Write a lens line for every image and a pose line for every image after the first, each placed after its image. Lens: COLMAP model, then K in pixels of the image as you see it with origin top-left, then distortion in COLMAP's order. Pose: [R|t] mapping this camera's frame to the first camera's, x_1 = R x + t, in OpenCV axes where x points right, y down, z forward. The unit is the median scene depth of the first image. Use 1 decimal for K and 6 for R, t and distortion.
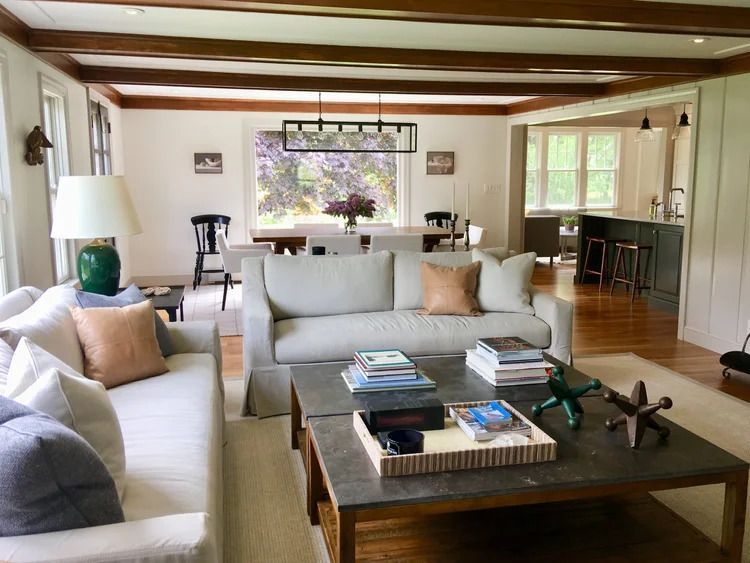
lens RADIAL K [[701.0, 0, 374.3], [0, 701.0, 279.5], [0, 0, 1]] dist [0.017343, 0.000000]
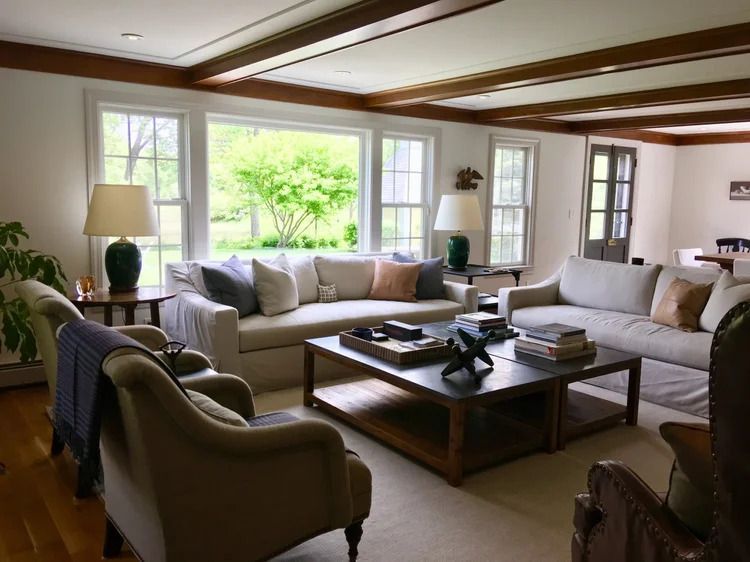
lens RADIAL K [[641.1, 0, 374.8], [0, 641.1, 281.6], [0, 0, 1]] dist [0.032086, -0.028928]
pose [[0.420075, 0.139836, -0.896651, 0.737225], [-0.163226, 0.983585, 0.076923, -0.020319], [0.892689, 0.114043, 0.436005, 0.118406]]
